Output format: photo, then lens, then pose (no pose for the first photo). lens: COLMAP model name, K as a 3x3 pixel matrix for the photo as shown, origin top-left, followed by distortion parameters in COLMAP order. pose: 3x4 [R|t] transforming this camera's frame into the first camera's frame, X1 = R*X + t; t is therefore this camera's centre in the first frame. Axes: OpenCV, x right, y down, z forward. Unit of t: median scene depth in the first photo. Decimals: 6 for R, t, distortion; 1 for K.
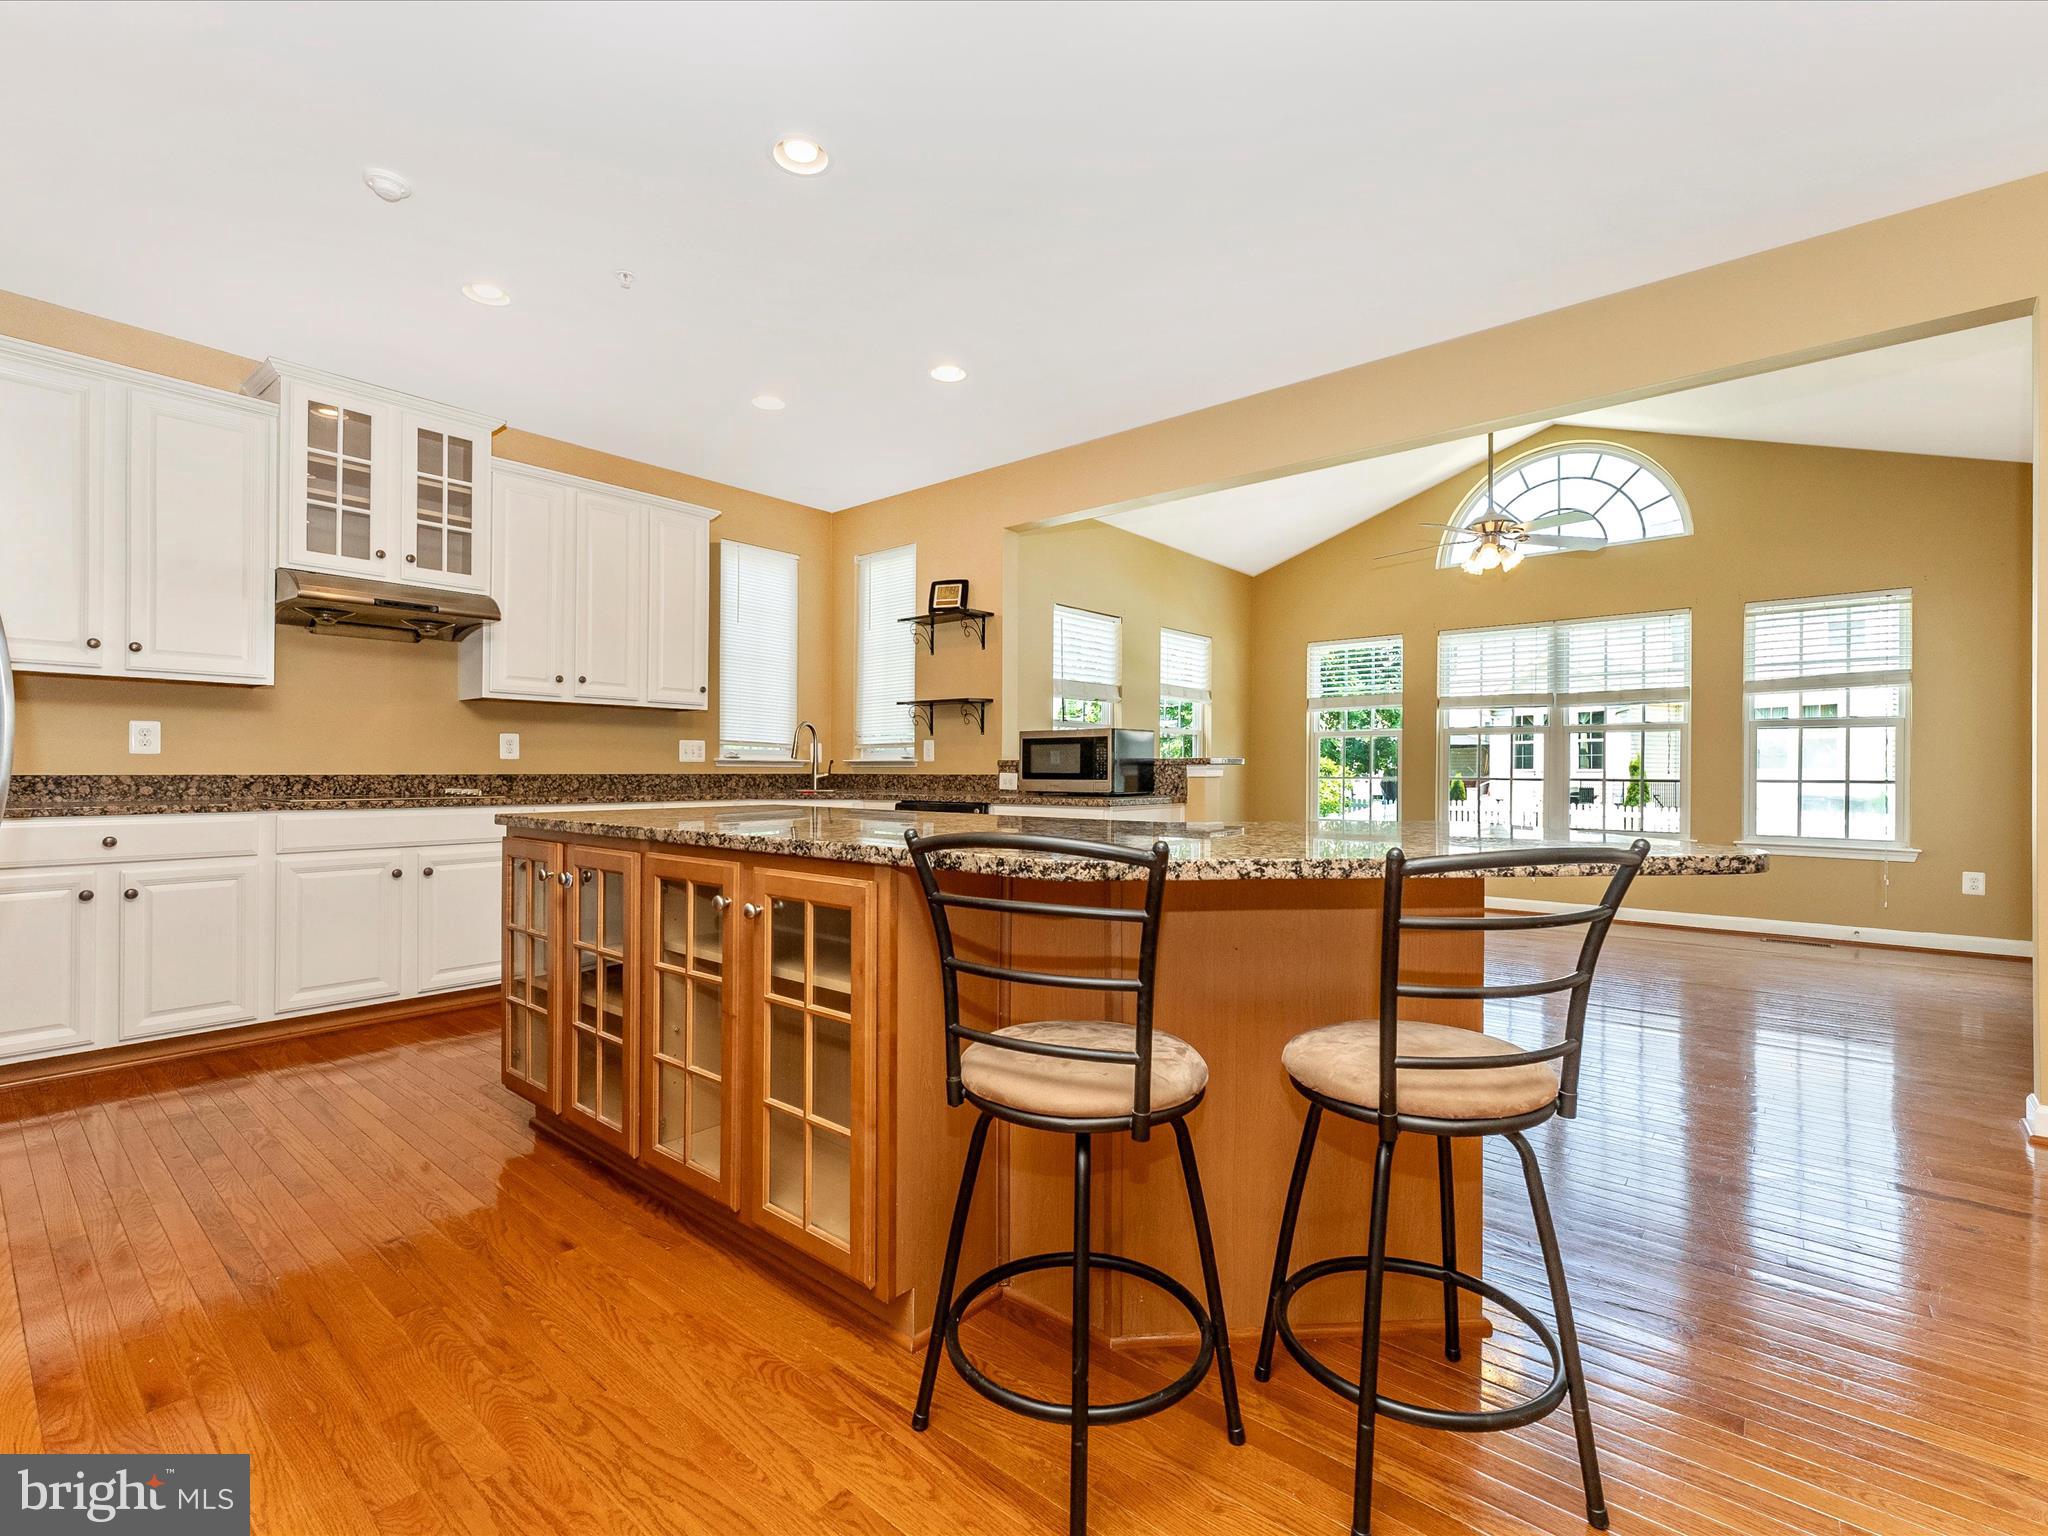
lens RADIAL K [[919.7, 0, 1024.0], [0, 919.7, 768.0], [0, 0, 1]] dist [-0.002476, -0.000025]
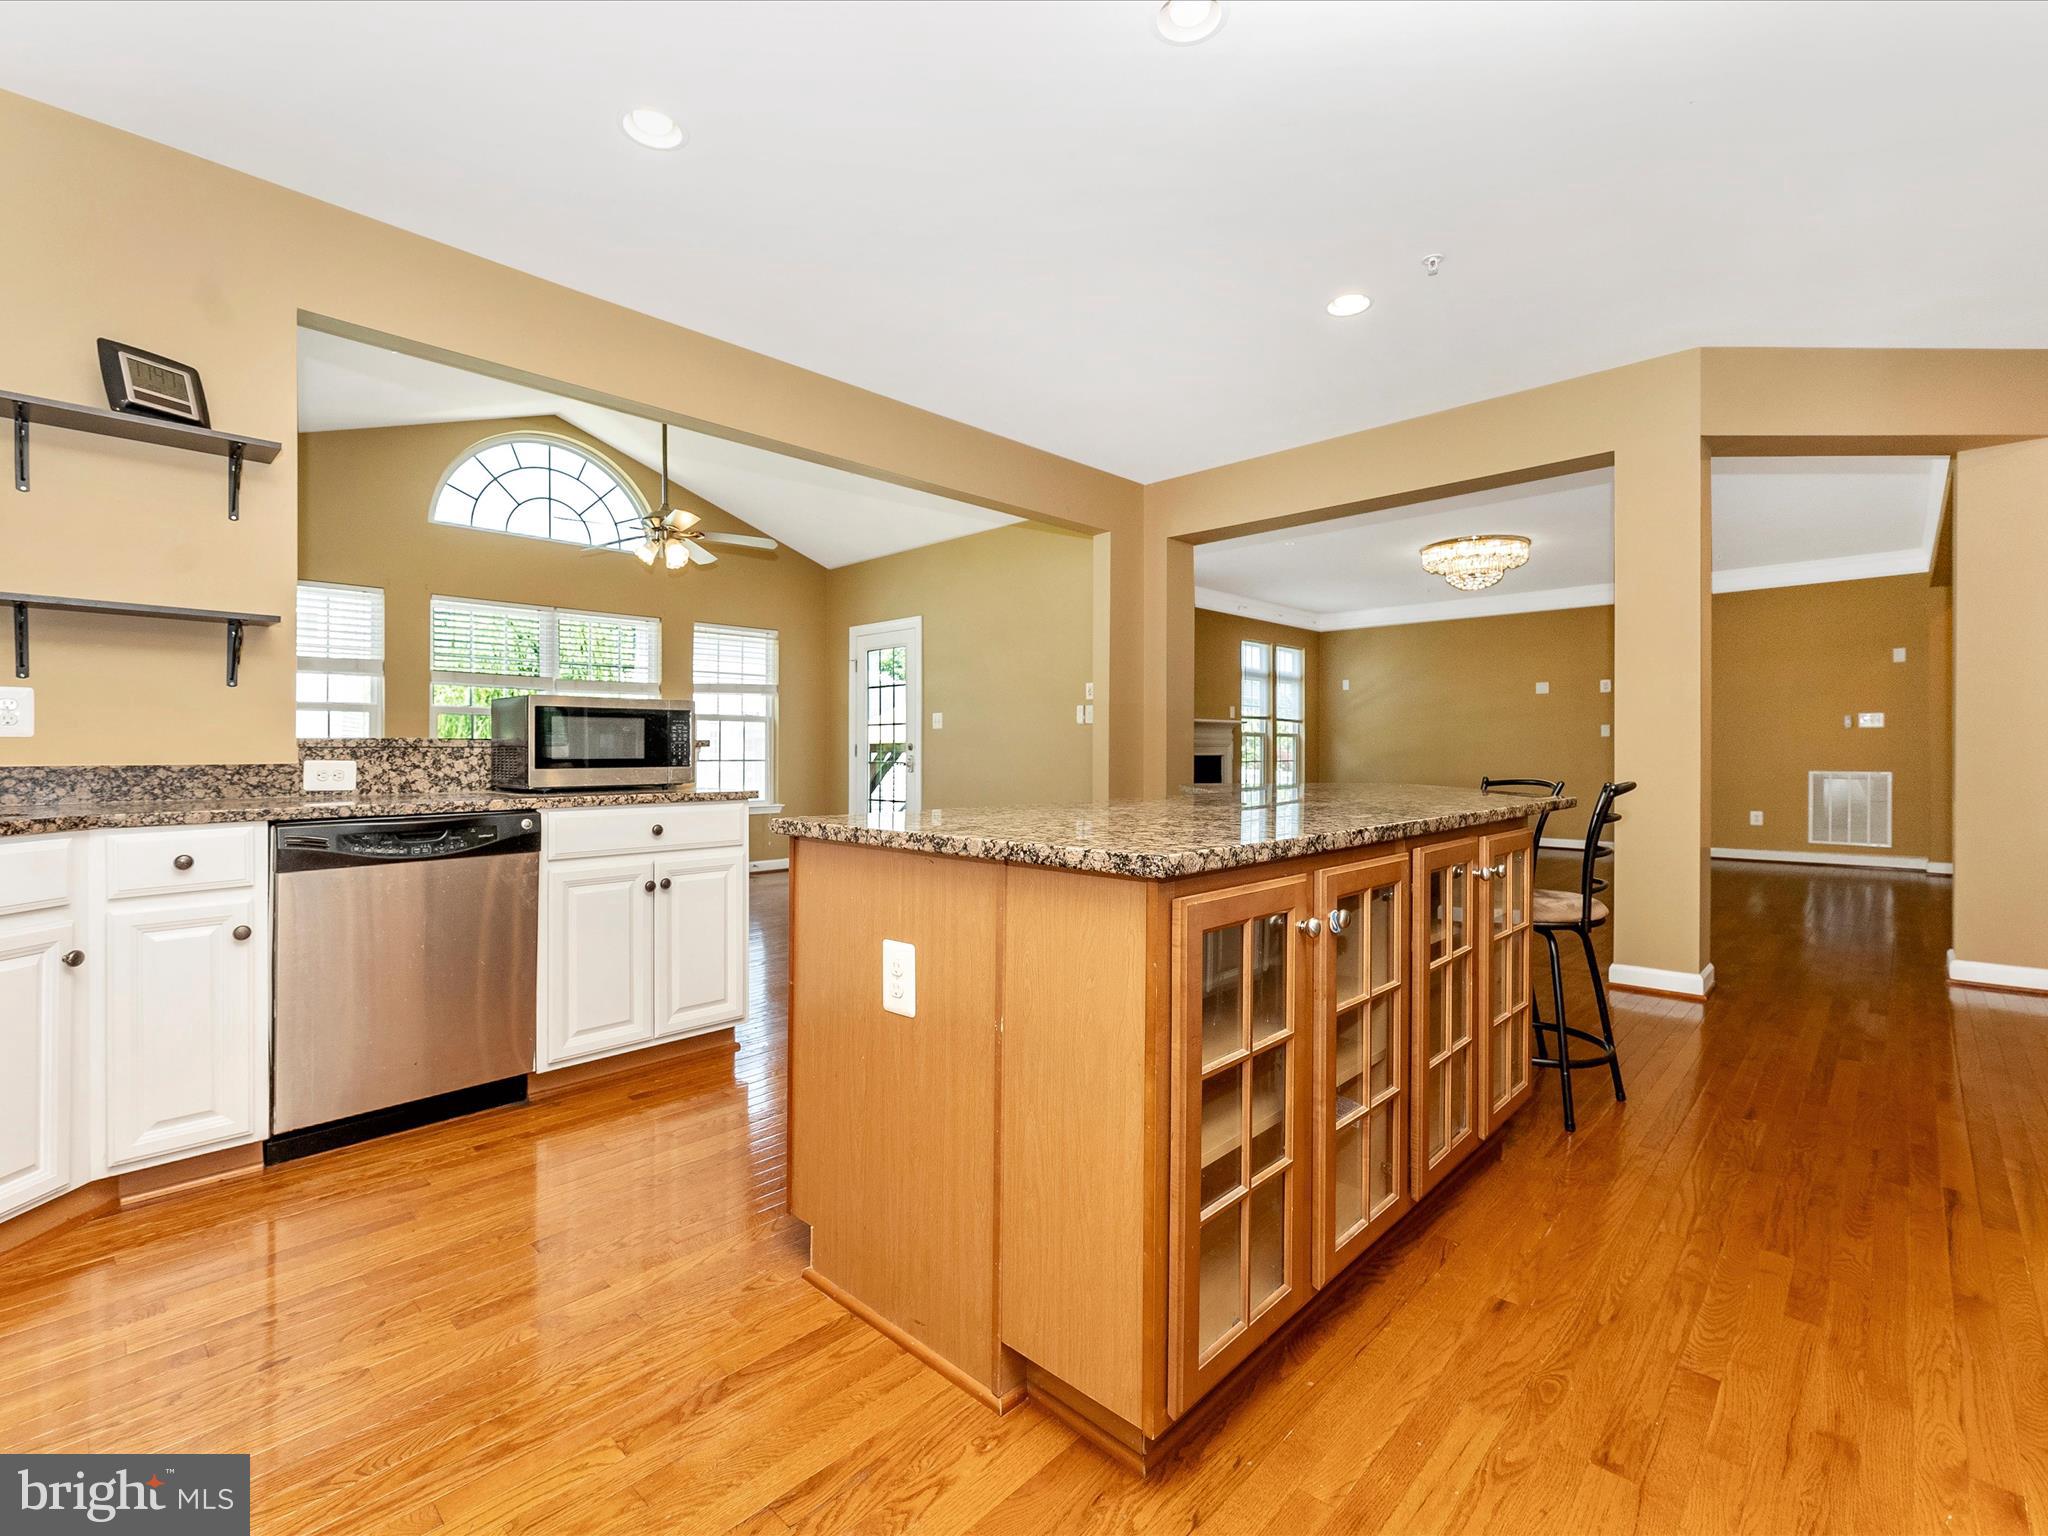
lens RADIAL K [[932.2, 0, 1018.8], [0, 932.2, 748.4], [0, 0, 1]] dist [-0.001517, -0.000306]
pose [[0.039554, 0.002661, 0.999214, -0.531678], [-0.004246, 0.999988, -0.002495, -0.001946], [-0.999208, -0.004144, 0.039564, 0.529893]]
